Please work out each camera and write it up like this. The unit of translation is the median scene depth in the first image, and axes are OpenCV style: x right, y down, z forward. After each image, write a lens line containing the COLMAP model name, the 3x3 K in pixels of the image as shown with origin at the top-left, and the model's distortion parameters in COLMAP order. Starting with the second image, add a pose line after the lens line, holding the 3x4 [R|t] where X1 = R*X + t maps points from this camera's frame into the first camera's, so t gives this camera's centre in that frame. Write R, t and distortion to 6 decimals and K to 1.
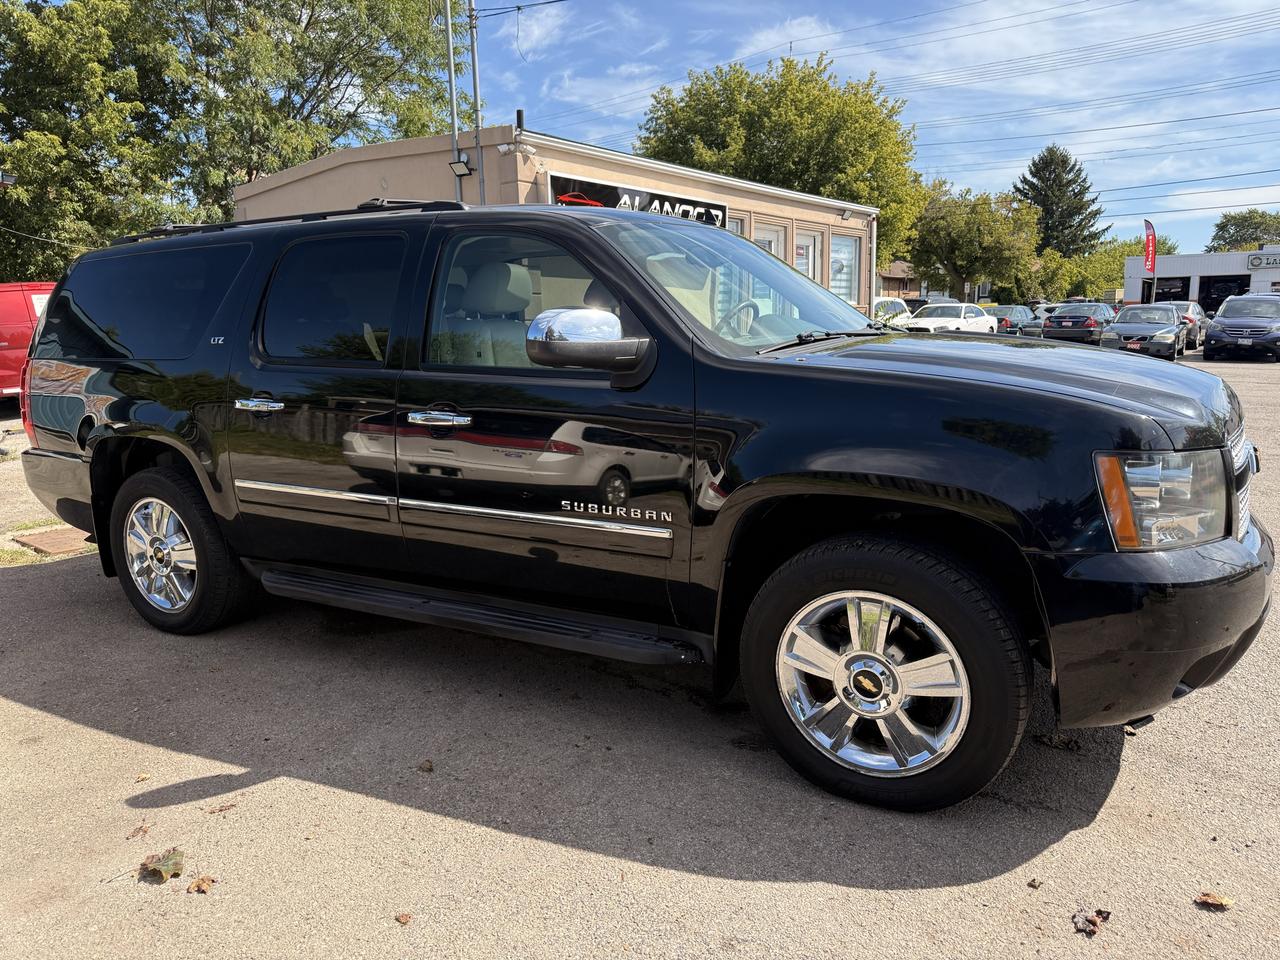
lens RADIAL K [[923.6, 0, 640.0], [0, 923.6, 480.0], [0, 0, 1]] dist [0.088286, -0.134279]
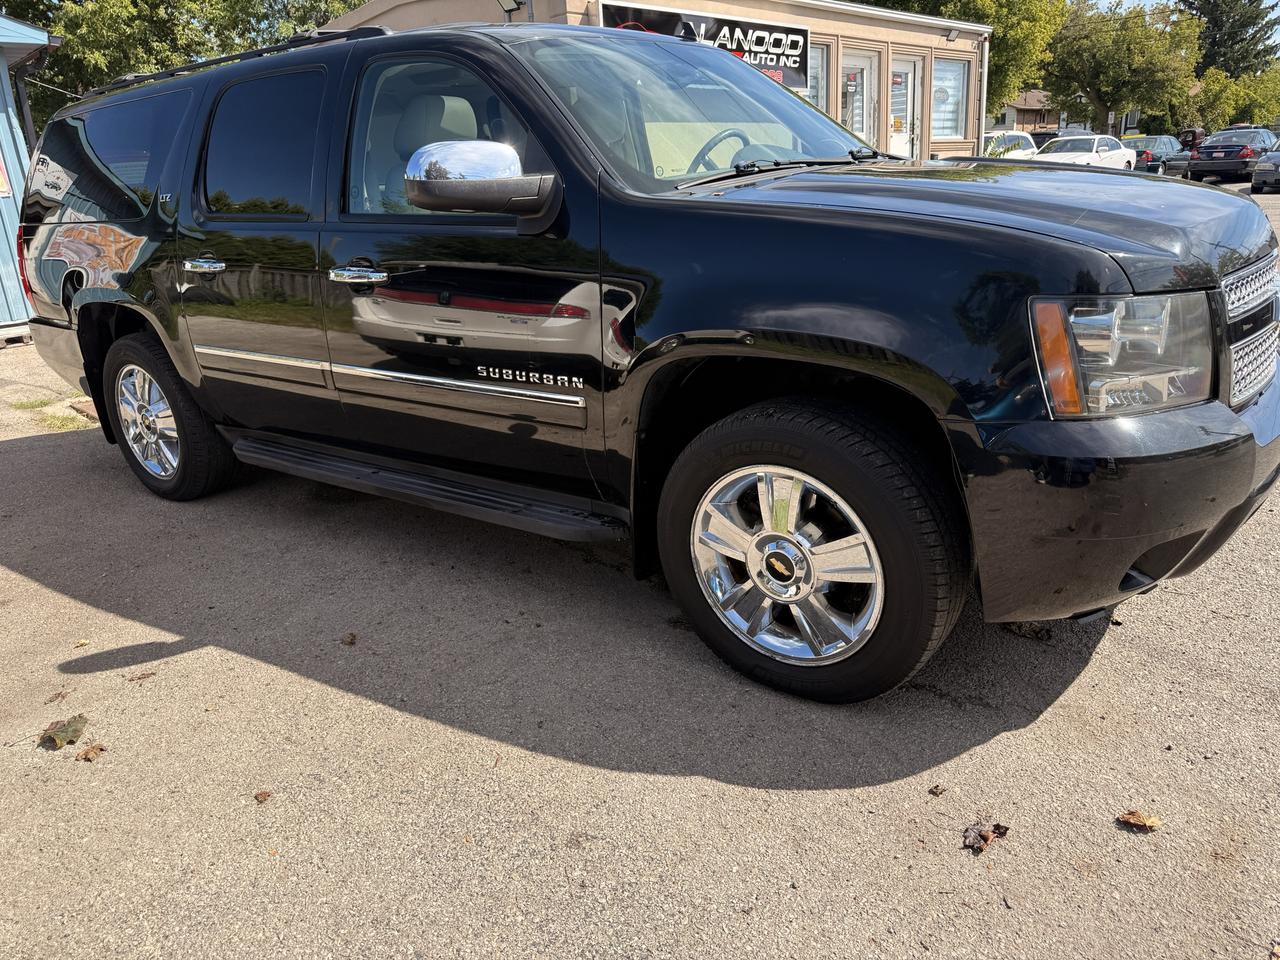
lens RADIAL K [[929.9, 0, 616.6], [0, 929.9, 483.5], [0, 0, 1]] dist [0.131231, -0.221312]
pose [[0.992524, 0.004637, -0.121964, 0.183549], [0.013677, 0.988758, 0.148896, 0.001856], [0.121283, -0.149451, 0.981303, 0.096607]]
